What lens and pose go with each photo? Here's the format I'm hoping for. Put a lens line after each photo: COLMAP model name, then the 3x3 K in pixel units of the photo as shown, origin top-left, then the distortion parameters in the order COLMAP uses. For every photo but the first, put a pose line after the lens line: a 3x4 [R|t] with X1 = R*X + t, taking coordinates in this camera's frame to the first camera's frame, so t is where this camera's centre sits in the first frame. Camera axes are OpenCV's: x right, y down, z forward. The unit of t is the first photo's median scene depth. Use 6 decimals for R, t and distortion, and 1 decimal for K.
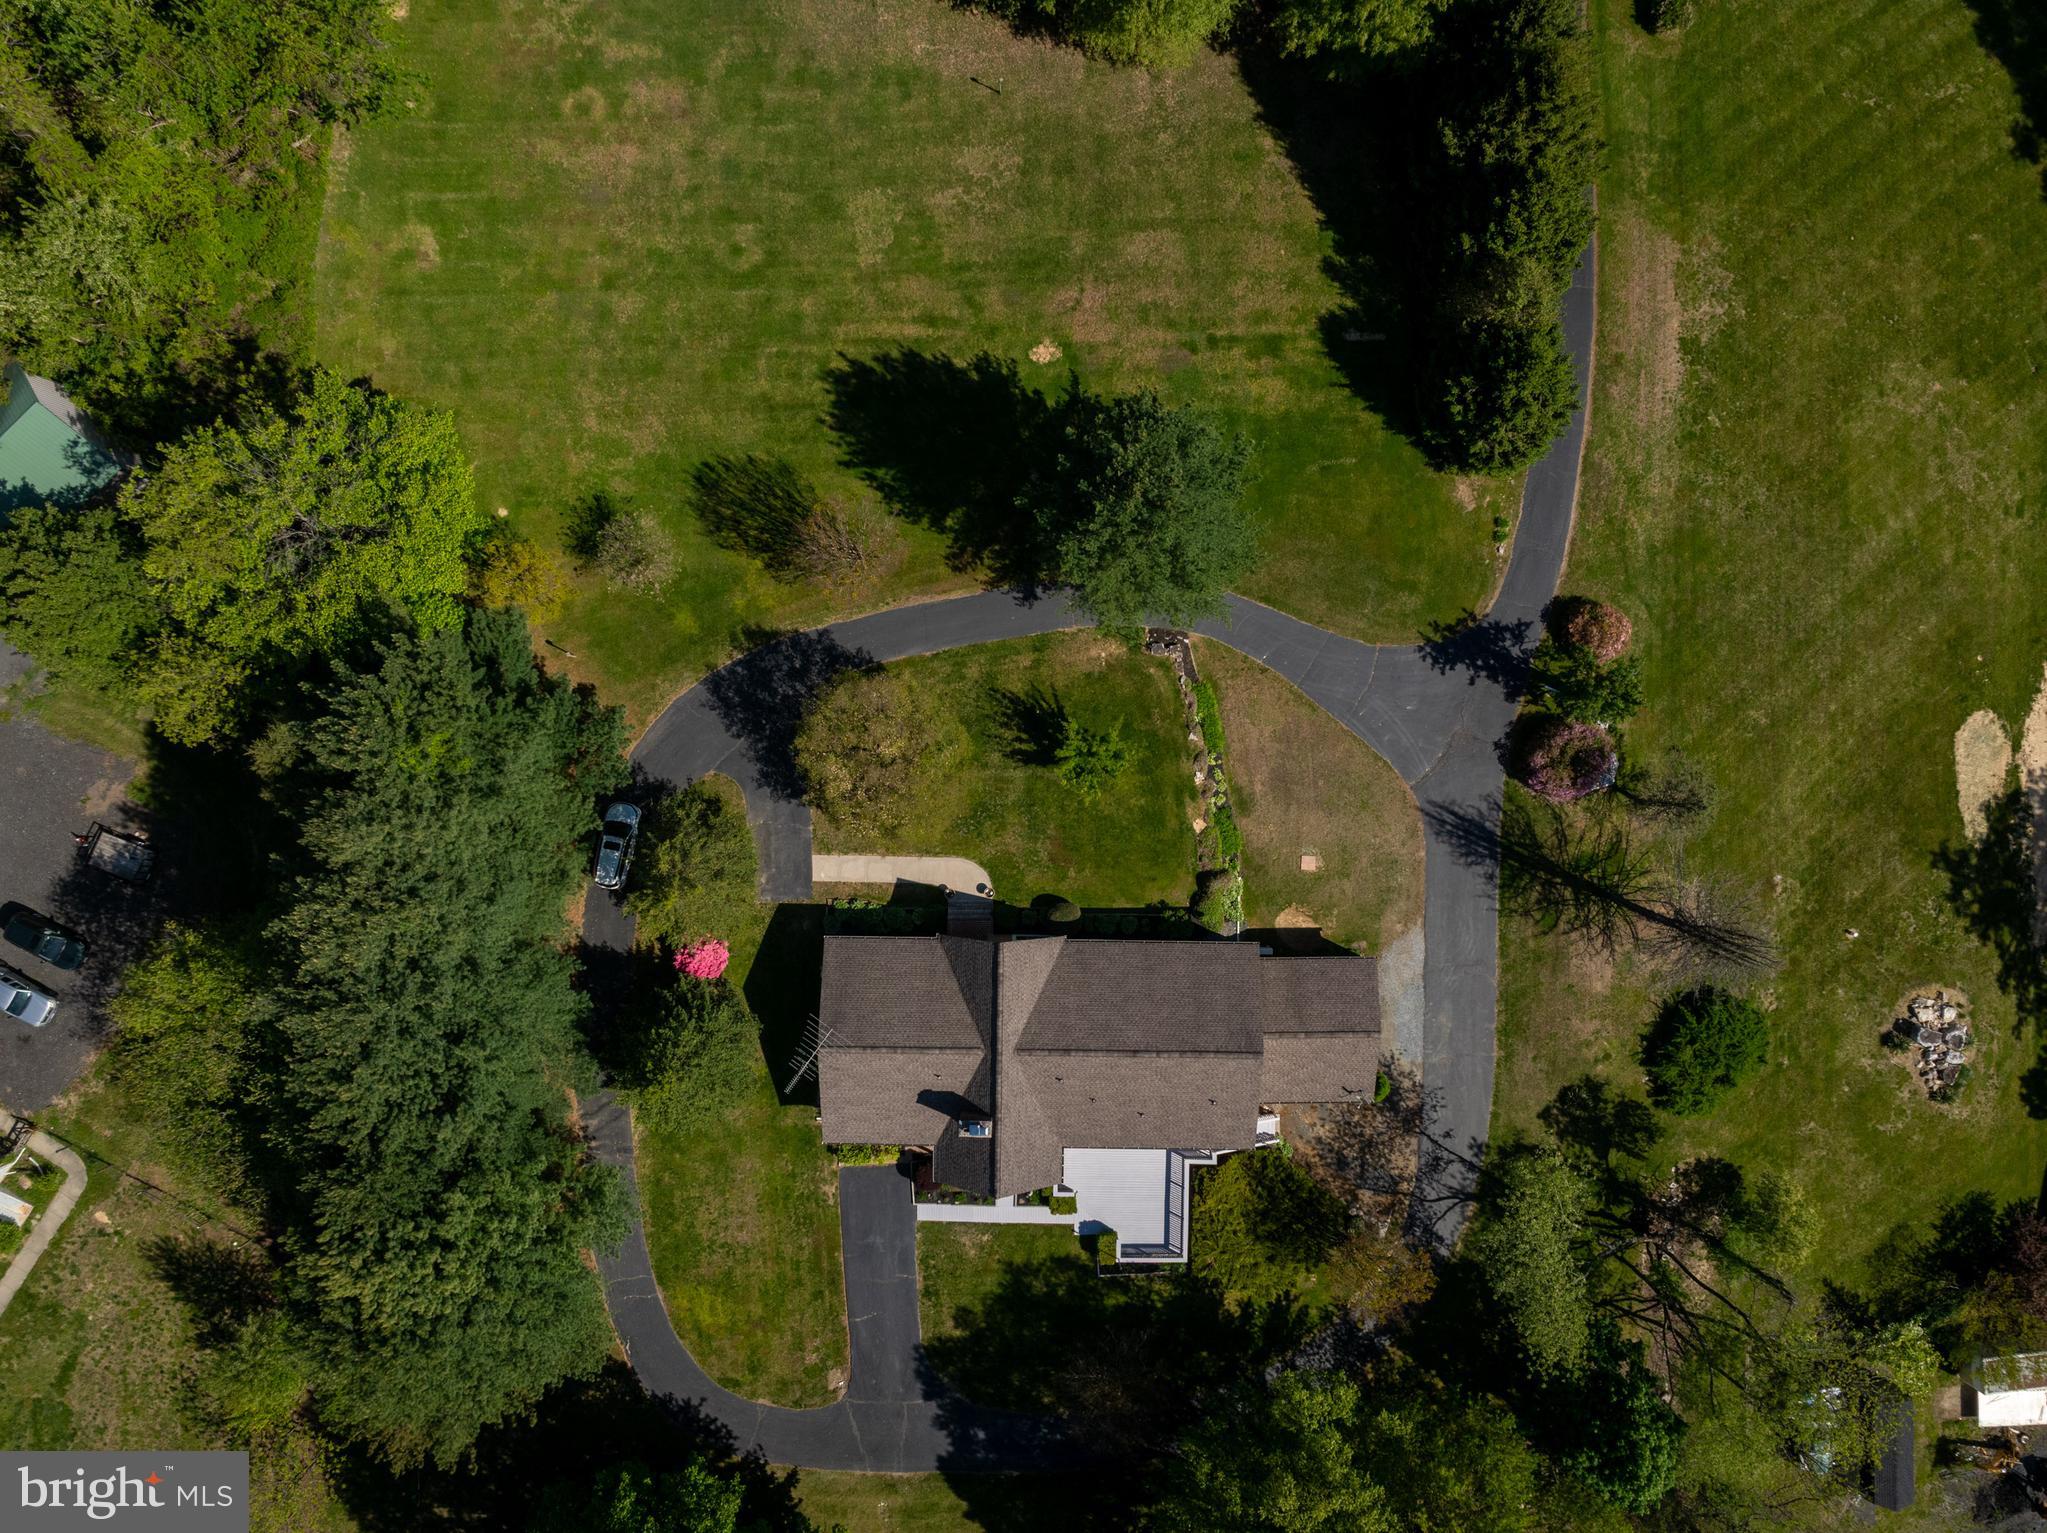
lens RADIAL K [[1442.2, 0, 1018.8], [0, 1442.2, 772.0], [0, 0, 1]] dist [-0.026917, 0.014358]
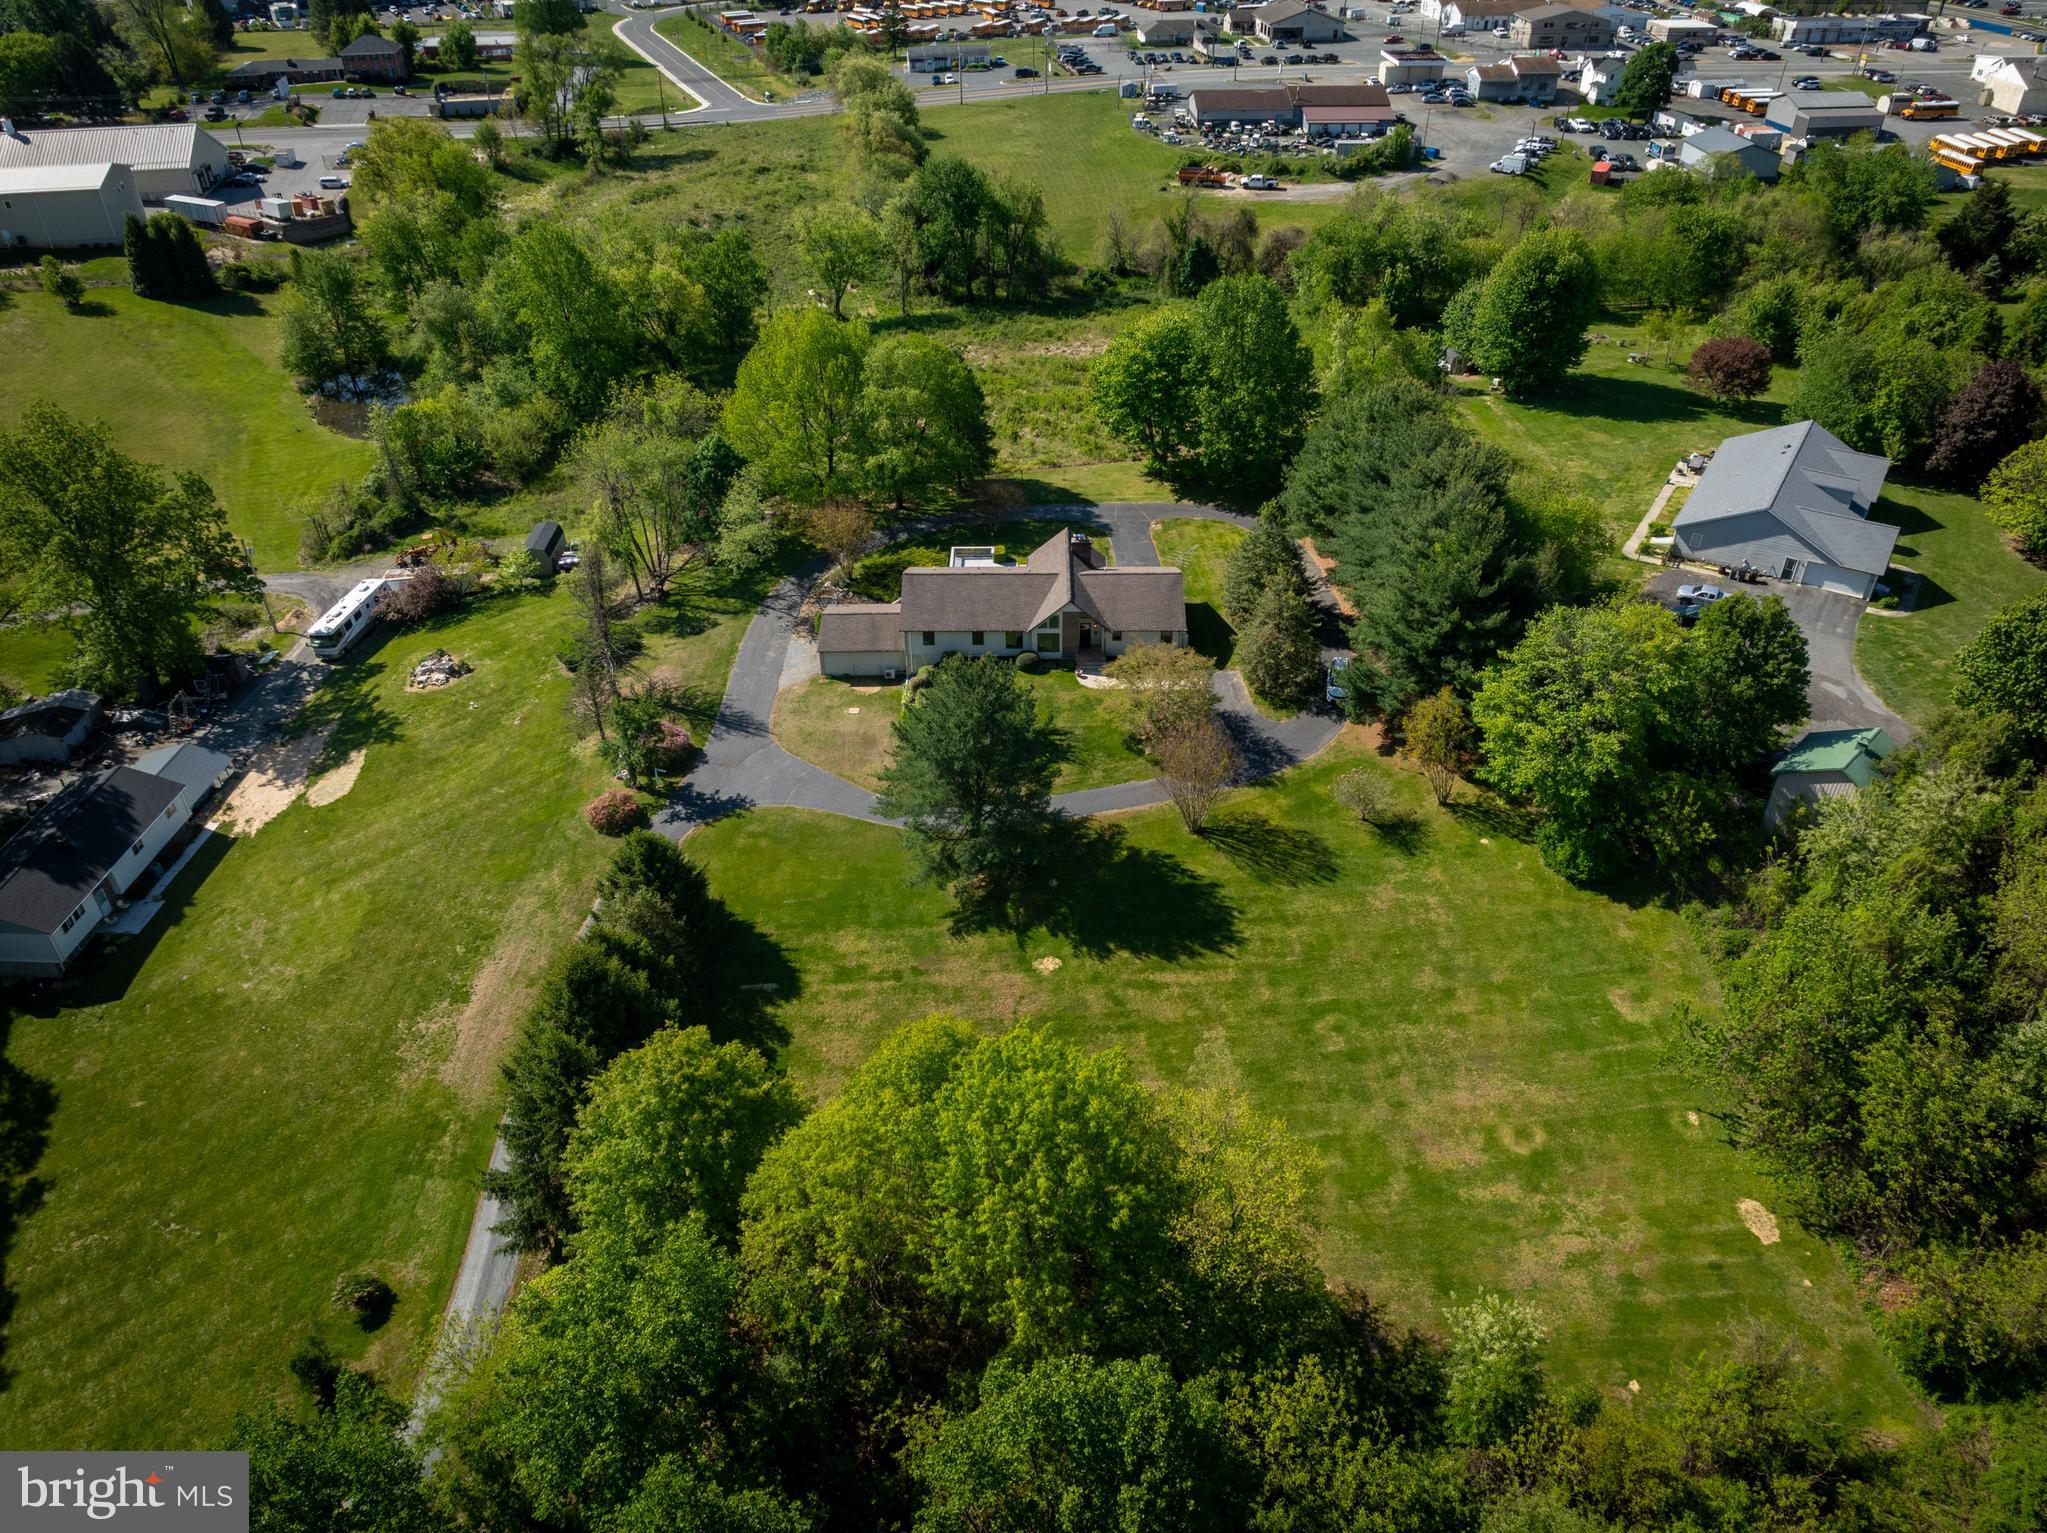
lens RADIAL K [[1442.2, 0, 1020.9], [0, 1442.2, 761.9], [0, 0, 1]] dist [-0.026917, 0.014358]
pose [[-0.999968, 0.006758, -0.004331, 0.044370], [-0.007451, -0.580907, 0.813936, -1.139202], [0.002985, 0.813942, 0.580939, 0.222132]]
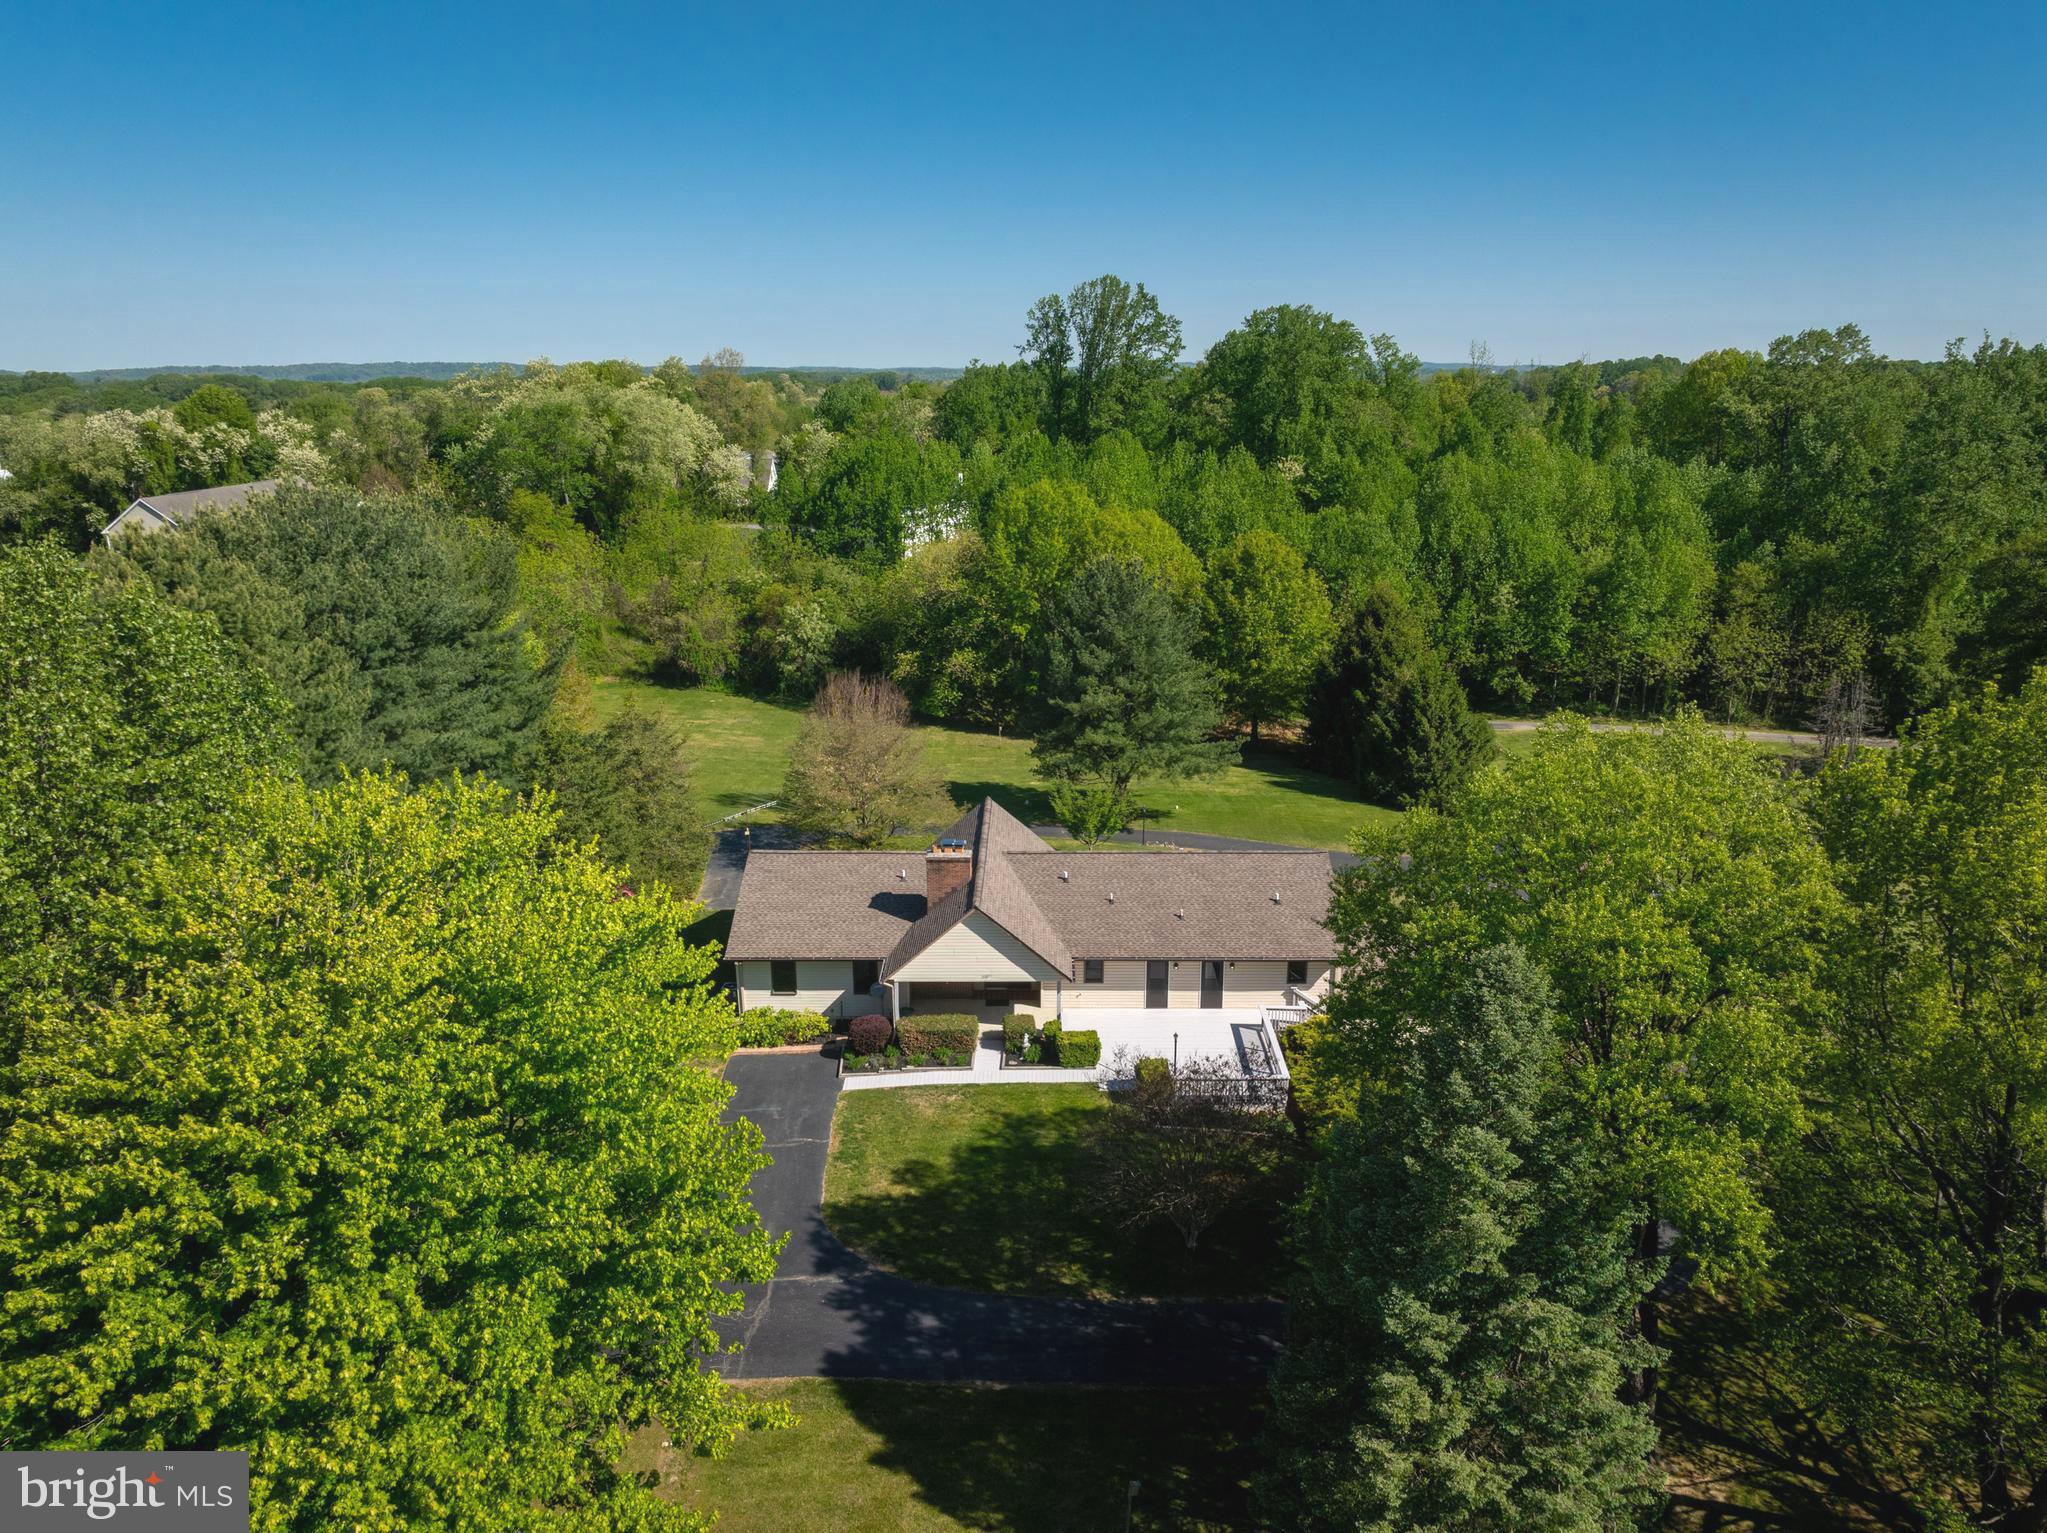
lens RADIAL K [[1442.2, 0, 1022.7], [0, 1442.2, 764.0], [0, 0, 1]] dist [-0.026917, 0.014358]
pose [[0.999966, -0.007807, 0.002659, 0.004892], [0.004549, 0.253168, -0.967412, 0.863033], [0.006879, 0.967391, 0.253195, 0.702564]]
